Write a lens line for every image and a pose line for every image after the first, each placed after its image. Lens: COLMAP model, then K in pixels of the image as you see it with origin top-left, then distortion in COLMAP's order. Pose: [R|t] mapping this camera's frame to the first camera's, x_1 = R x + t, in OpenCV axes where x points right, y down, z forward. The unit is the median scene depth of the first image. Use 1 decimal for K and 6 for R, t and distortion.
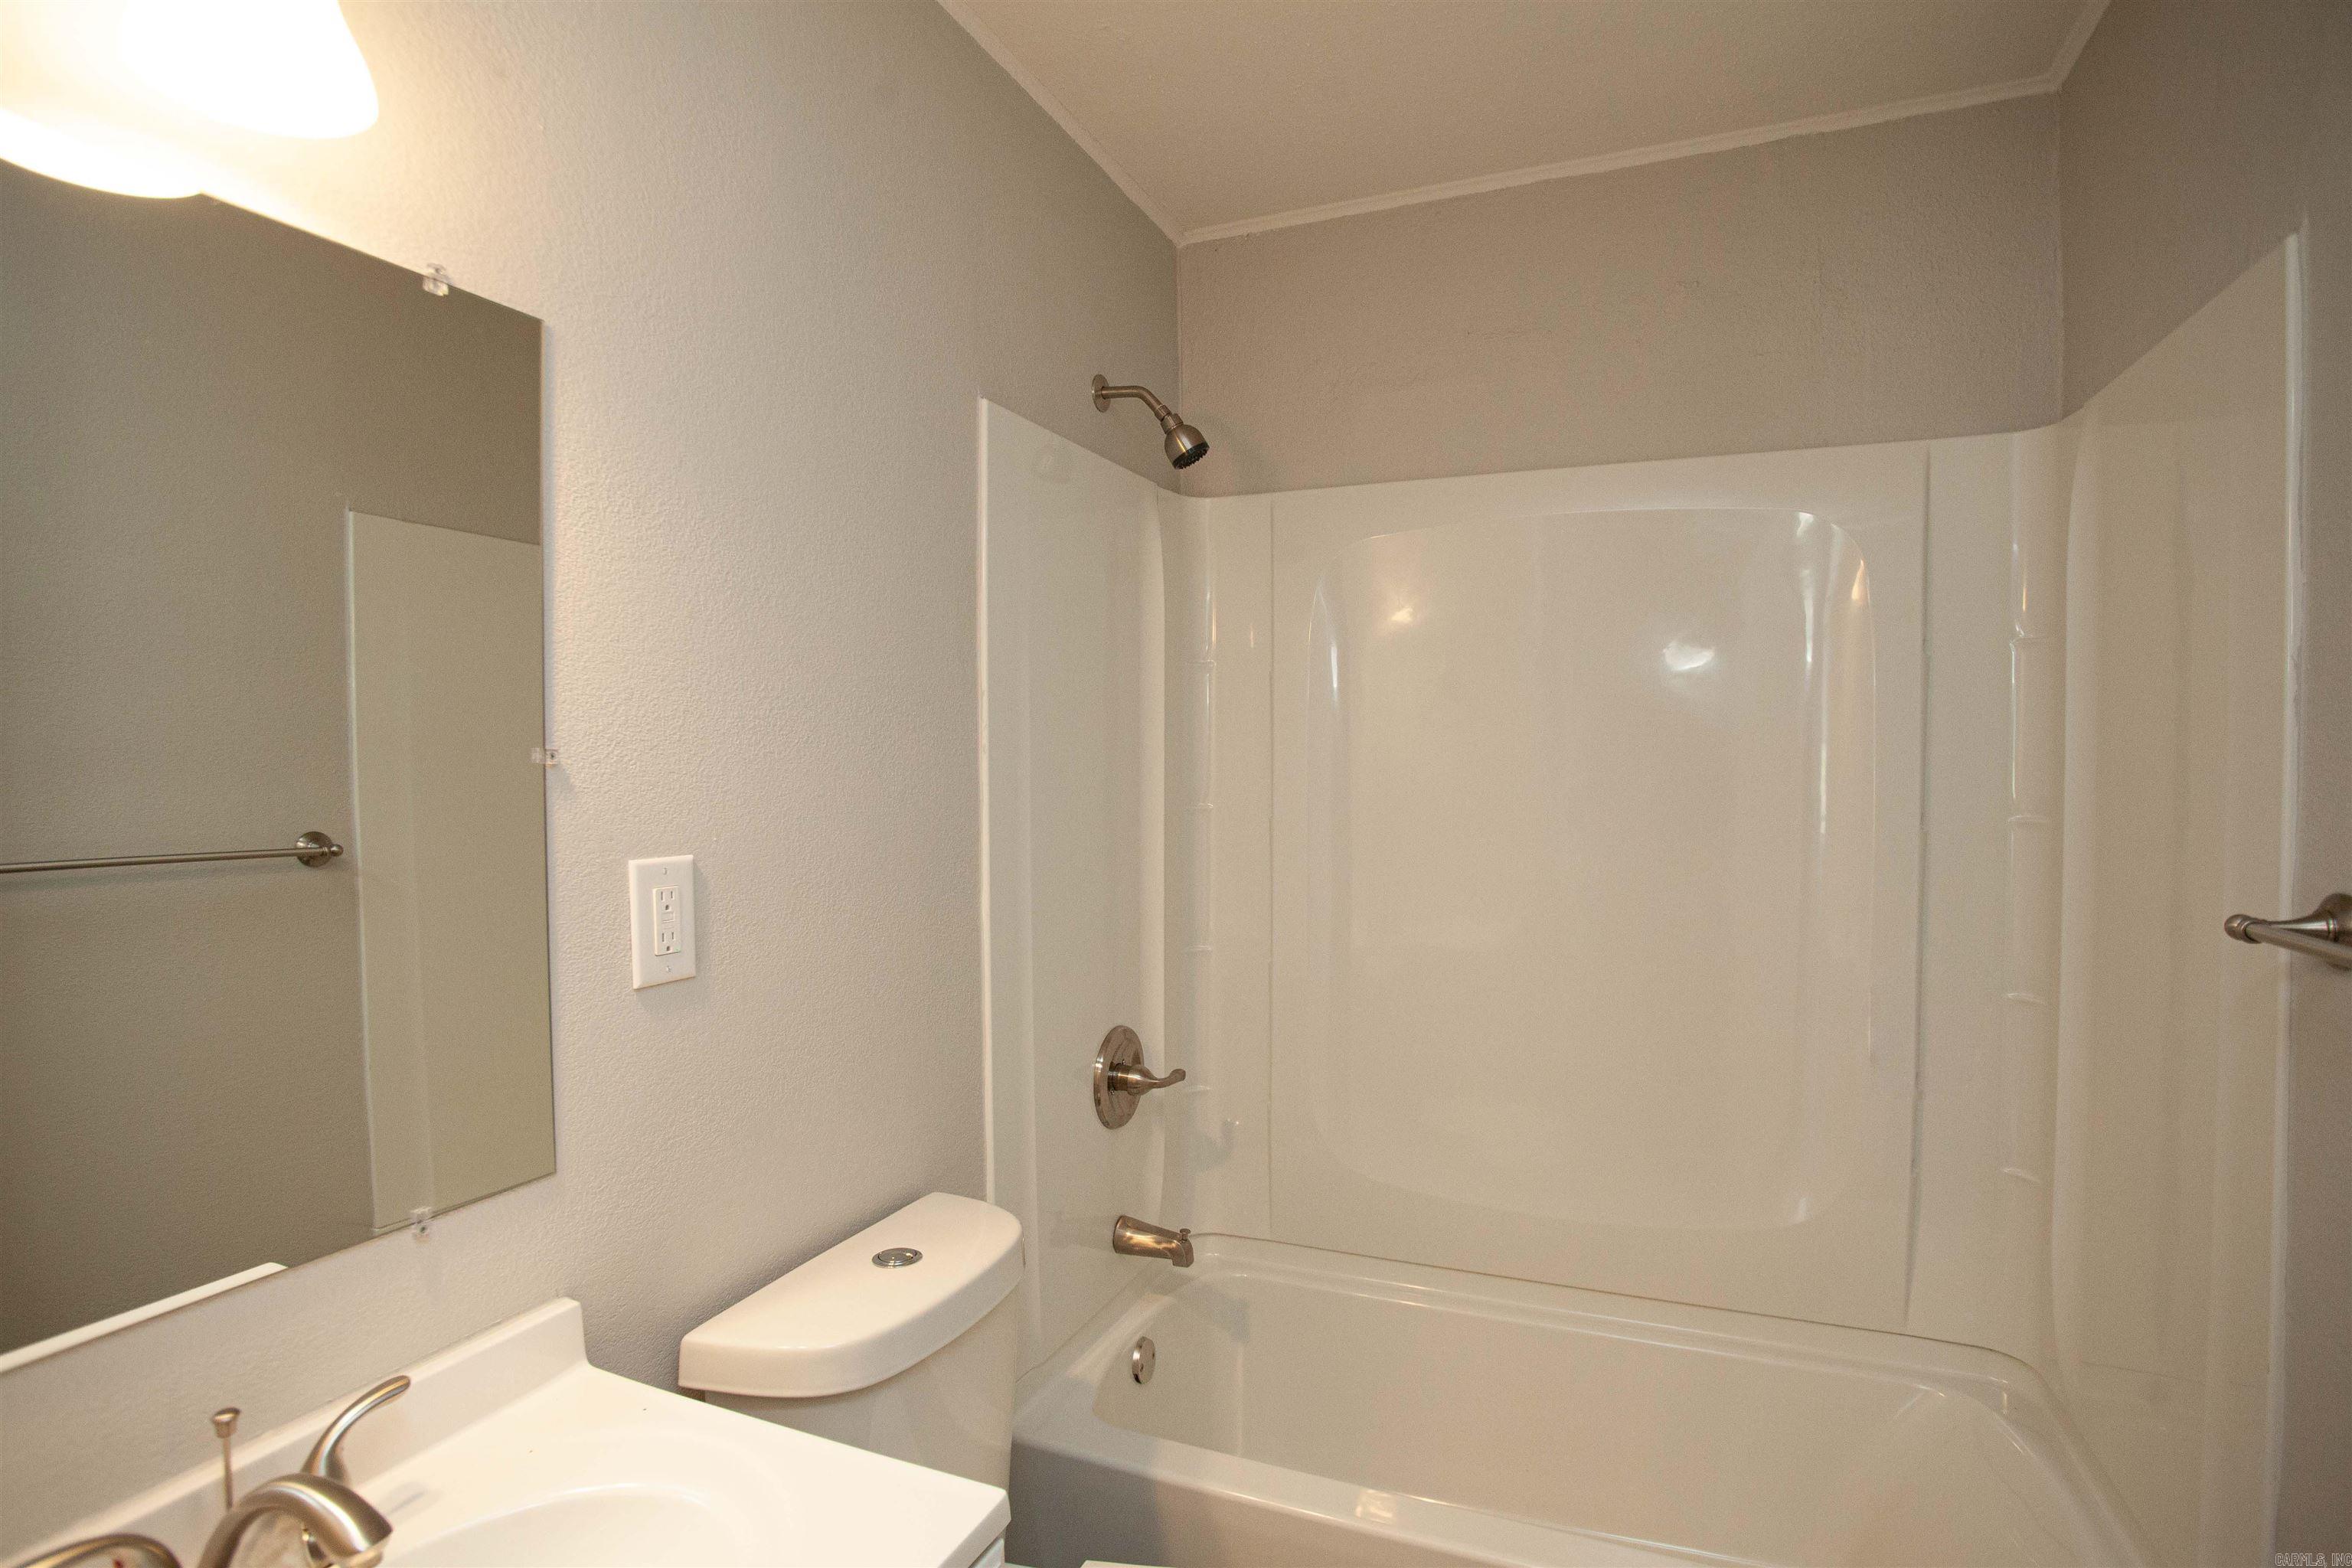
lens RADIAL K [[1199.8, 0, 1176.0], [0, 1199.8, 784.0], [0, 0, 1]] dist [-0.059228, 0.029378]
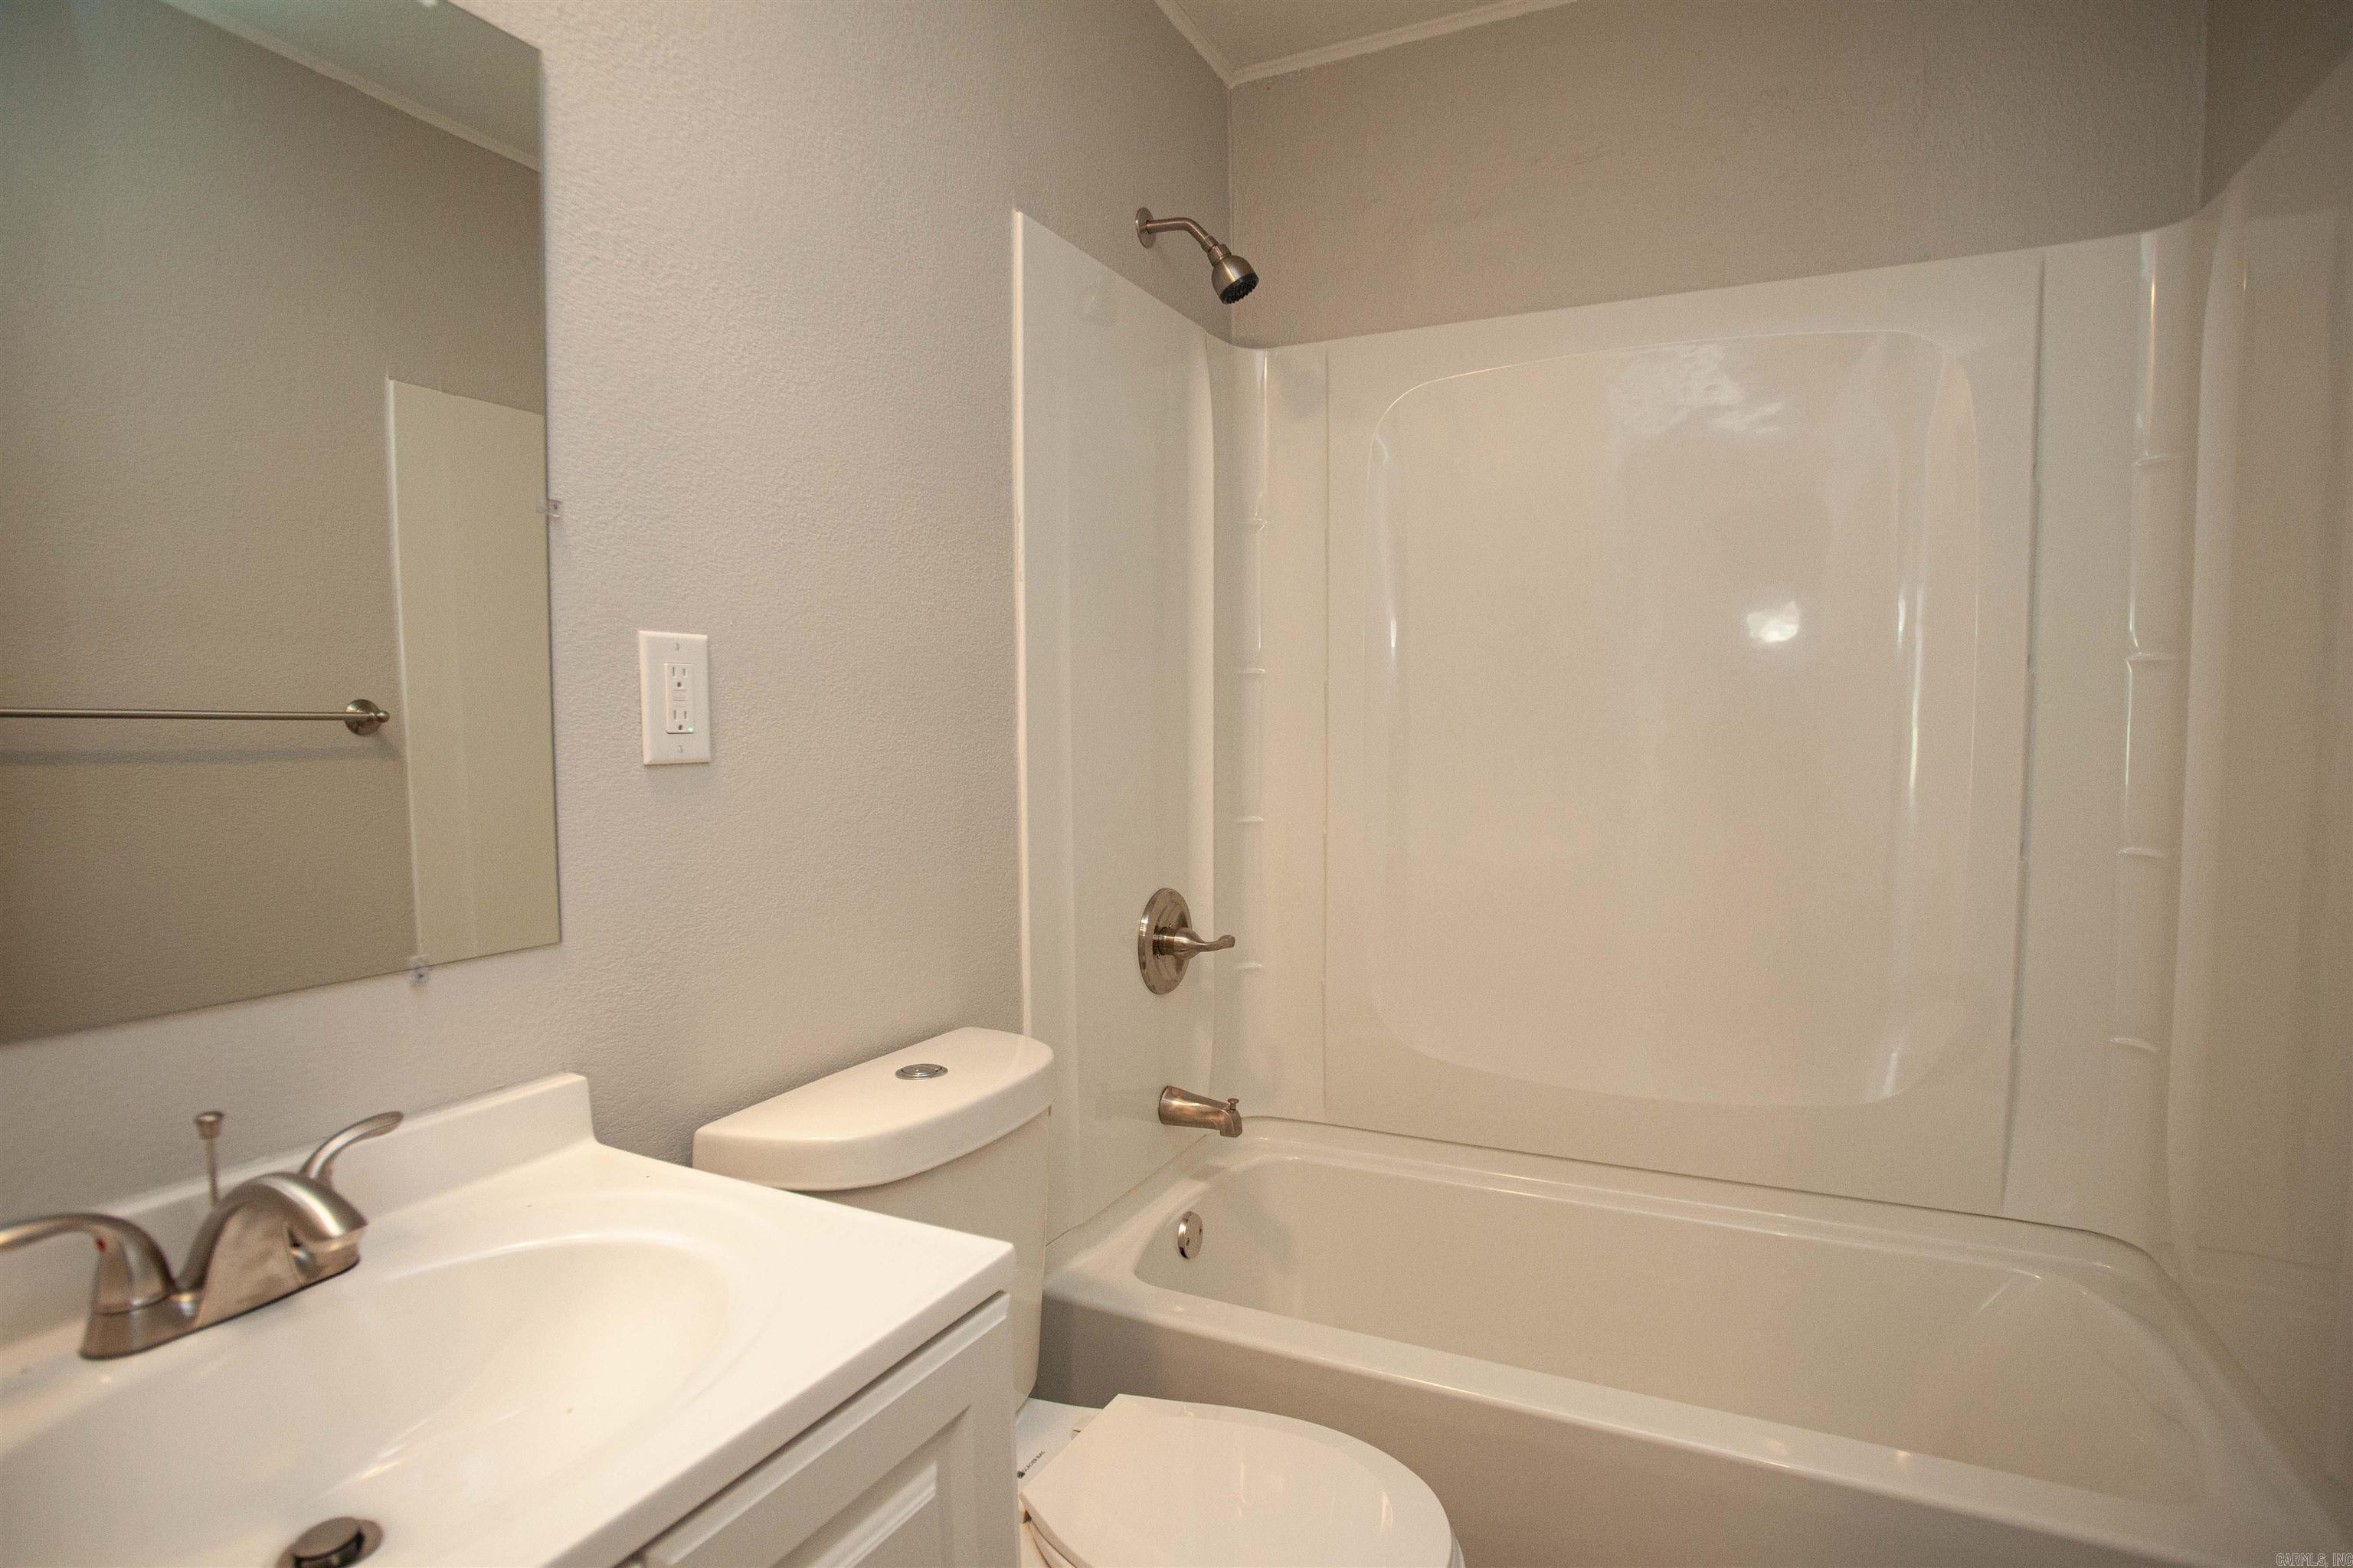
lens RADIAL K [[1214.1, 0, 1176.5], [0, 1214.1, 784.0], [0, 0, 1]] dist [-0.059037, 0.029470]
pose [[0.998433, 0.001407, -0.055945, 0.017807], [0.000271, 0.999551, 0.029971, 0.097798], [0.055962, -0.029939, 0.997984, 0.029734]]
